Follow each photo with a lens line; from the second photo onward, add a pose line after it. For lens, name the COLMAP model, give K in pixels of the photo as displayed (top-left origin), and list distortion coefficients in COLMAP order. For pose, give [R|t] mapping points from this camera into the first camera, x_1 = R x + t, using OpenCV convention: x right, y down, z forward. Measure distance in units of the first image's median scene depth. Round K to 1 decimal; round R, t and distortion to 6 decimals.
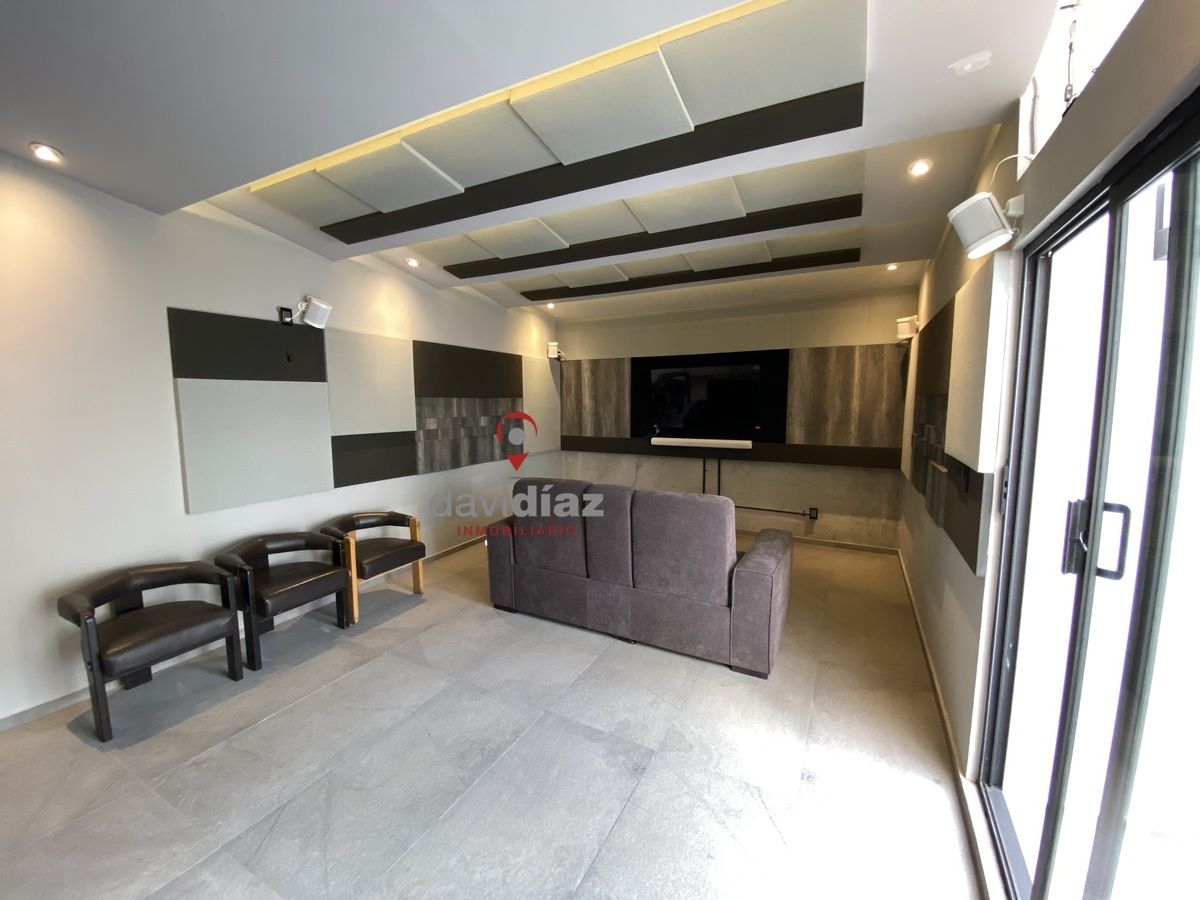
lens RADIAL K [[487.9, 0, 592.0], [0, 487.9, 451.7], [0, 0, 1]] dist [-0.006124, -0.008631]
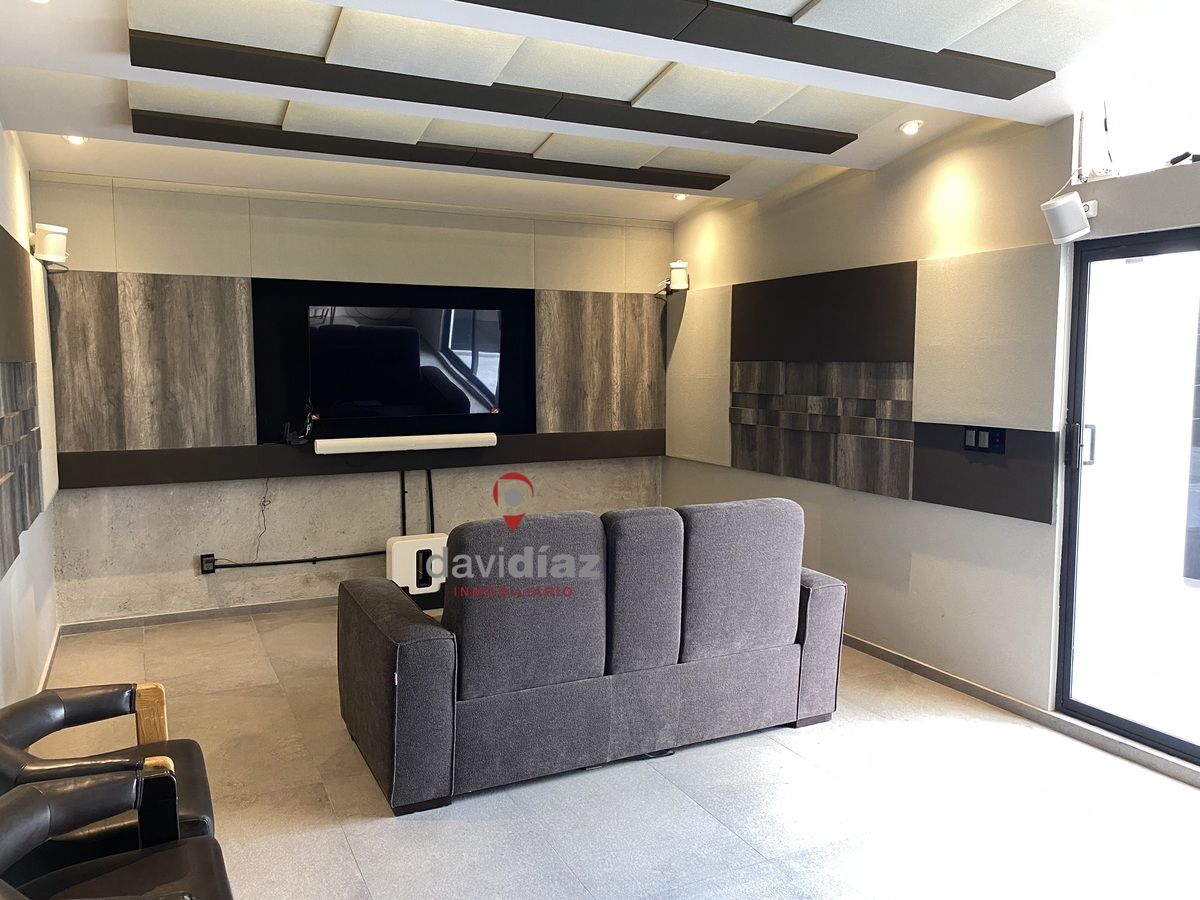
lens RADIAL K [[924.6, 0, 599.5], [0, 924.6, 447.4], [0, 0, 1]] dist [0.045187, -0.078704]
pose [[0.556578, -0.070339, 0.827812, -0.588200], [0.084553, 0.996032, 0.027783, -0.026397], [-0.826481, 0.054531, 0.560317, 0.240967]]
